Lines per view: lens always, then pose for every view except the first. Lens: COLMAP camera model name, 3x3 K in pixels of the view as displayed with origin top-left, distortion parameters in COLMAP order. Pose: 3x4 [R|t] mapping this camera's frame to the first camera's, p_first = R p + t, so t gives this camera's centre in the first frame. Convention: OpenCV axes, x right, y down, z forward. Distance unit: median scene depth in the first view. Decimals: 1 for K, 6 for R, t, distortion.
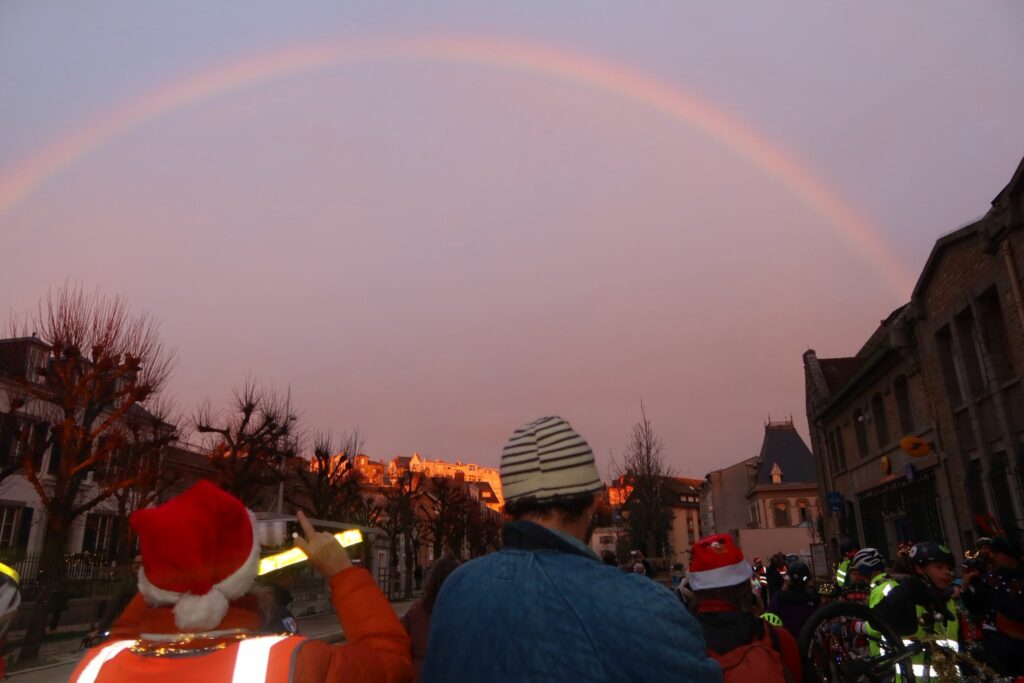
lens RADIAL K [[728.5, 0, 512.0], [0, 728.5, 341.5], [0, 0, 1]] dist [-0.005885, 0.045142]
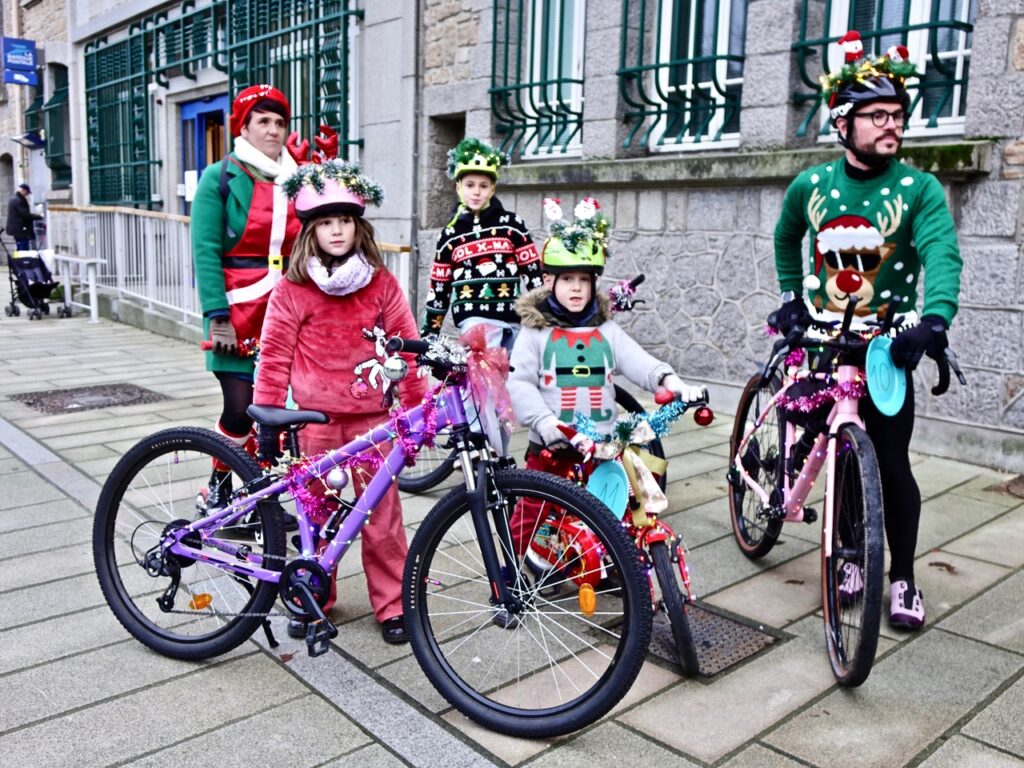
lens RADIAL K [[865.7, 0, 512.0], [0, 865.7, 384.0], [0, 0, 1]] dist [0.000792, 0.010571]
pose [[0.598728, -0.107364, 0.793724, 0.224059], [-0.277566, 0.901756, 0.331352, 0.166141], [-0.751321, -0.418700, 0.510105, 0.522538]]
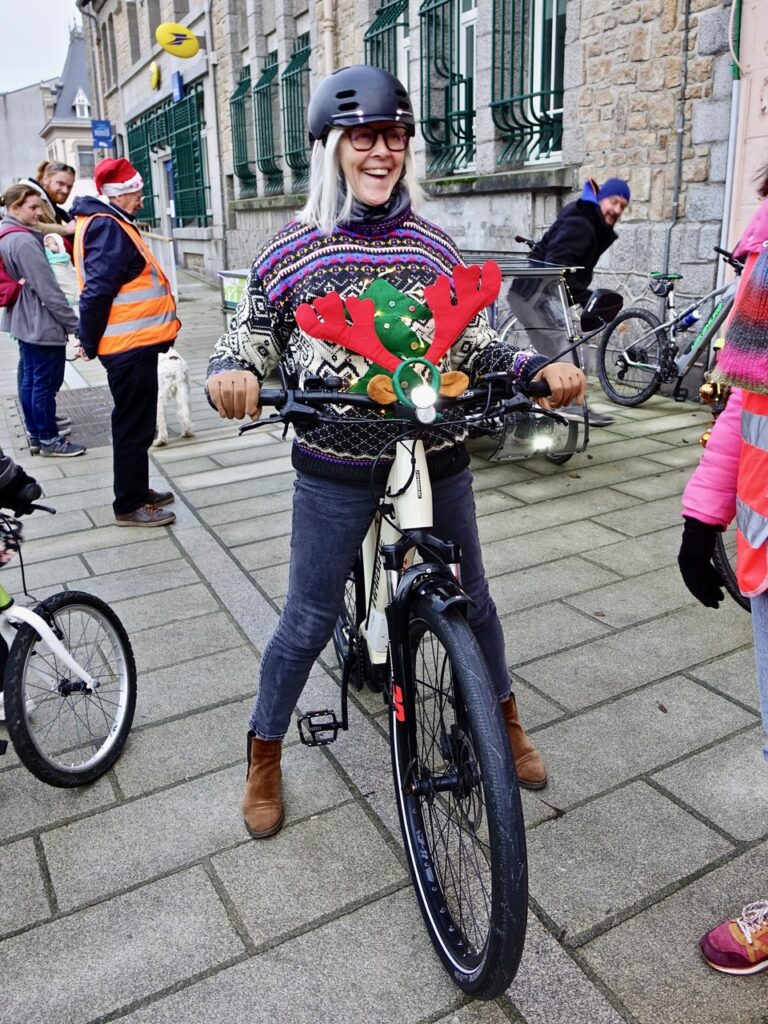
lens RADIAL K [[884.9, 0, 384.0], [0, 884.9, 512.0], [0, 0, 1]] dist [-0.006766, -0.006458]
pose [[0.809083, -0.166973, 0.563475, 0.144379], [-0.184630, 0.838030, 0.513437, 0.045481], [-0.557939, -0.519448, 0.647208, 0.132308]]
